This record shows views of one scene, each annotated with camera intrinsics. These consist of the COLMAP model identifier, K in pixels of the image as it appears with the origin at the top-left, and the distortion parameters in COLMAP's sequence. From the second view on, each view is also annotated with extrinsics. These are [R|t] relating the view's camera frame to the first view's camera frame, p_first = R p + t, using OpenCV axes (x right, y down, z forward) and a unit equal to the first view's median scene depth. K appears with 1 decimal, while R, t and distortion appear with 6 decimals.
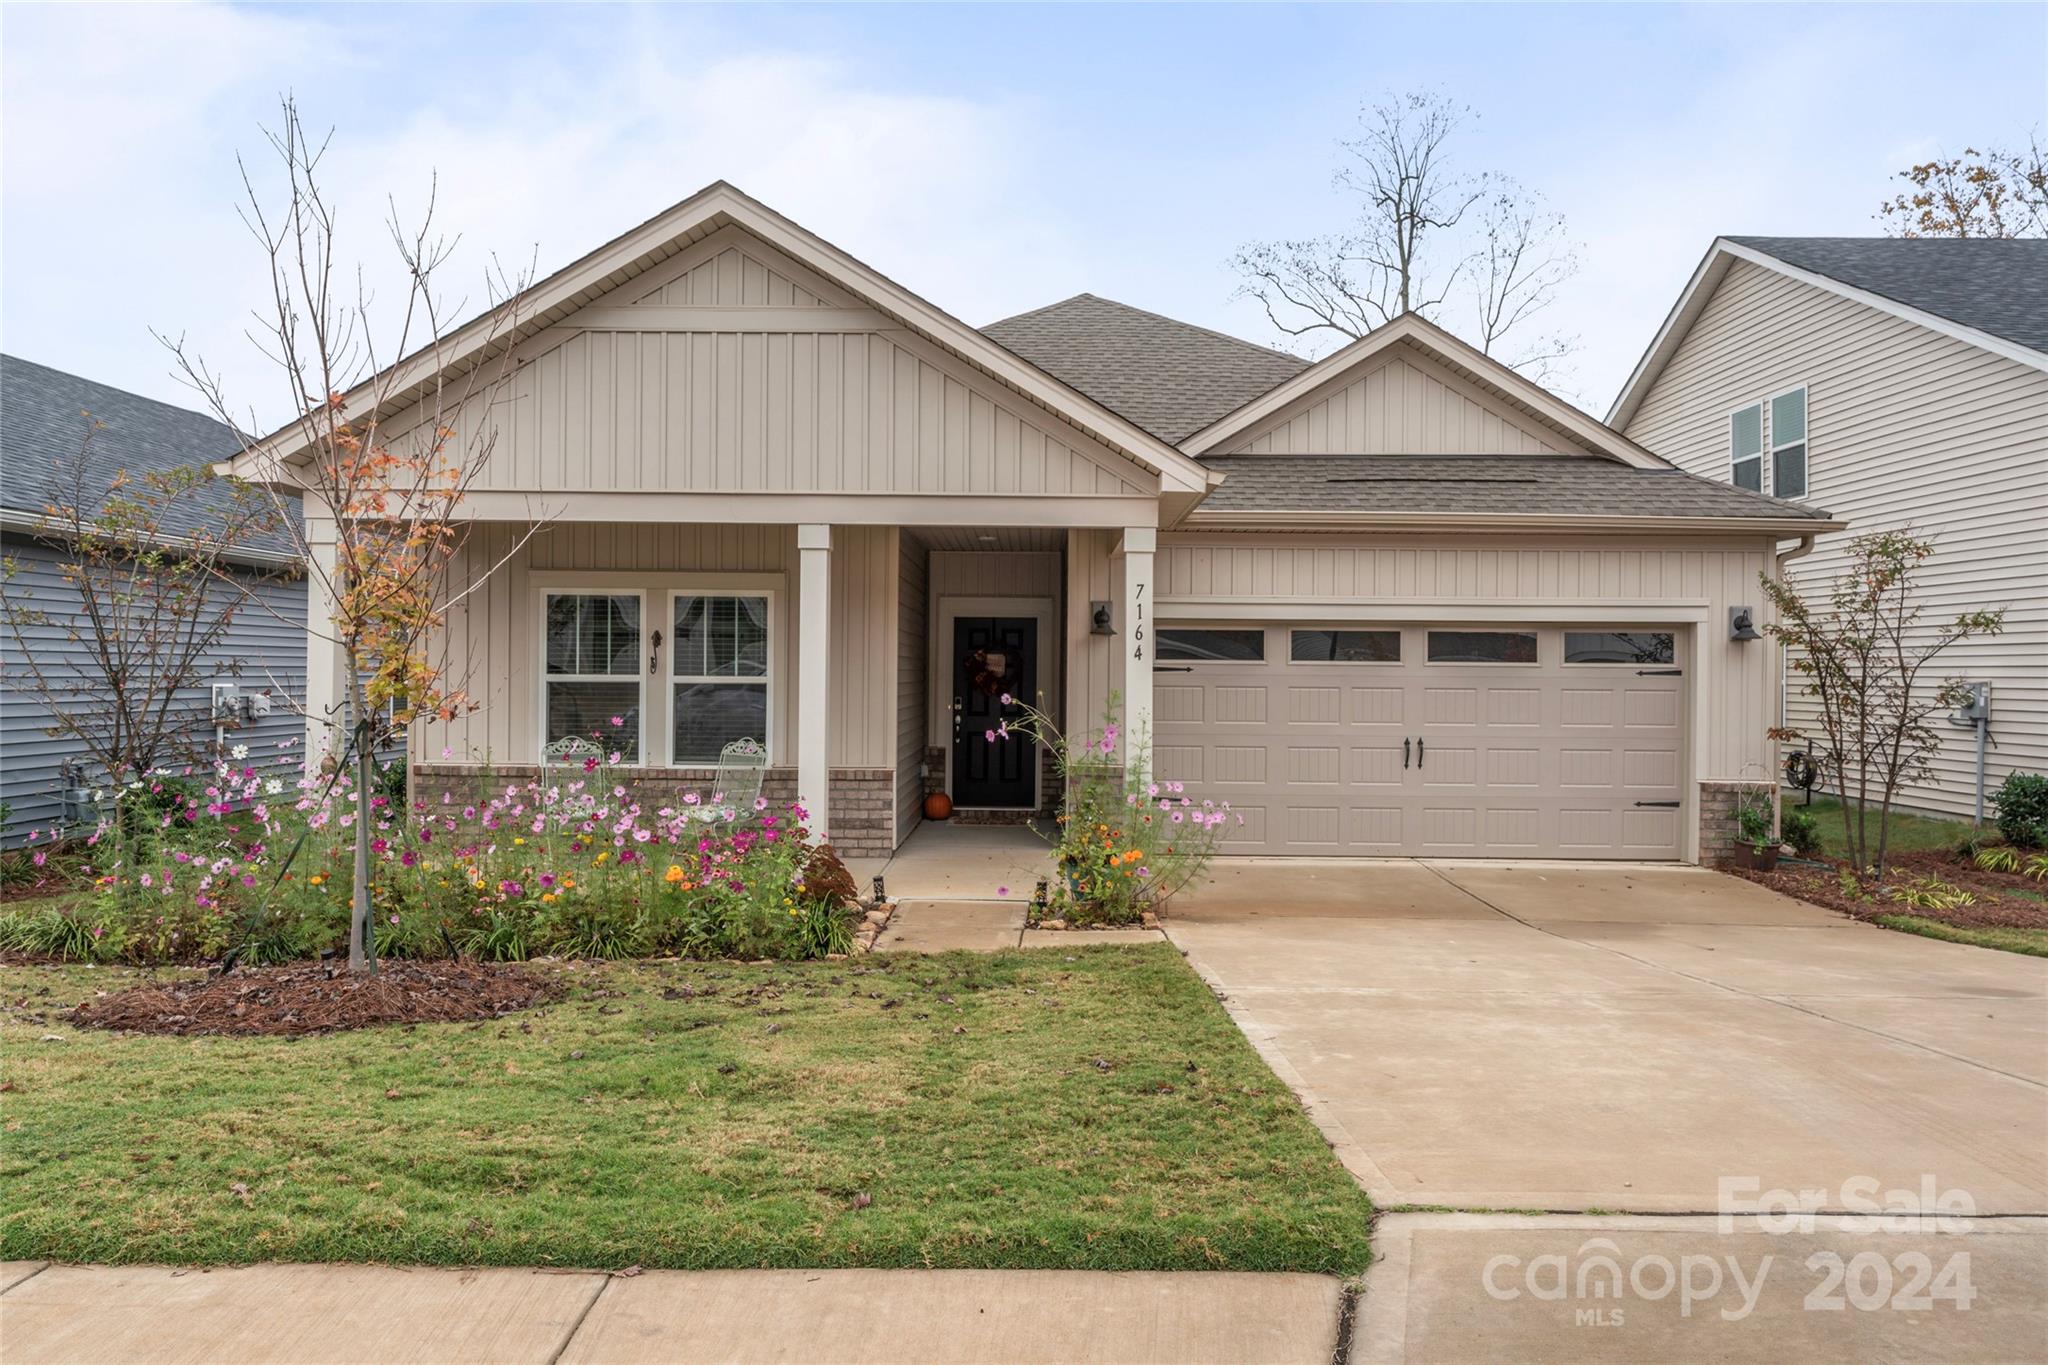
lens RADIAL K [[1352.1, 0, 1018.6], [0, 1352.1, 676.3], [0, 0, 1]] dist [-0.002666, -0.000321]
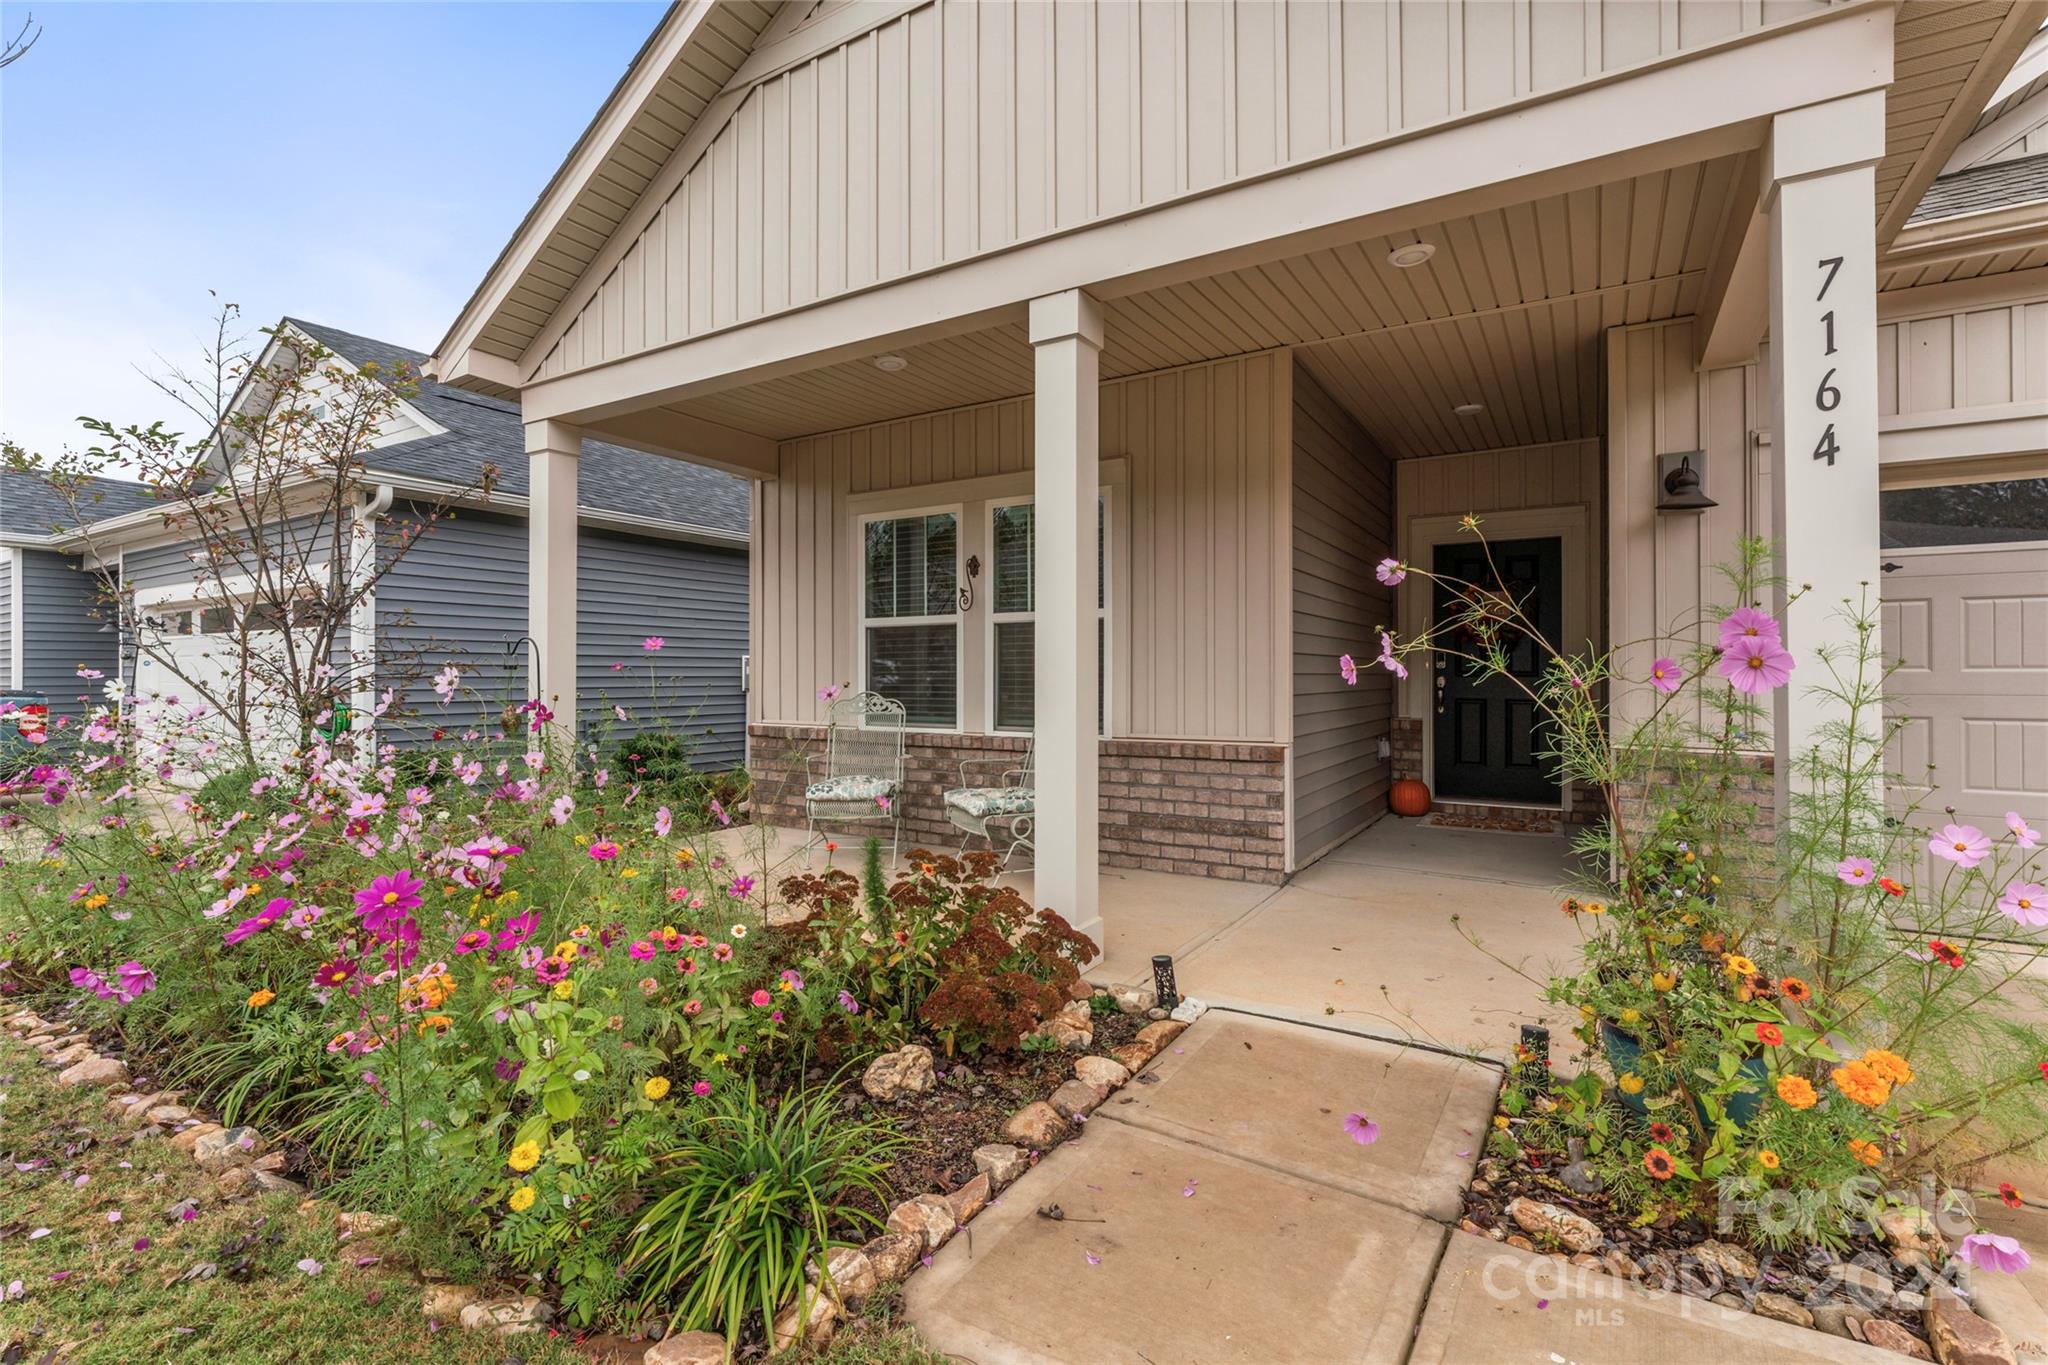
lens RADIAL K [[923.2, 0, 1022.1], [0, 923.2, 669.6], [0, 0, 1]] dist [-0.001346, 0.000035]
pose [[0.857412, -0.013405, -0.514456, 0.024302], [0.008134, 0.999889, -0.012497, 0.037492], [0.514566, 0.006530, 0.857426, 0.560895]]
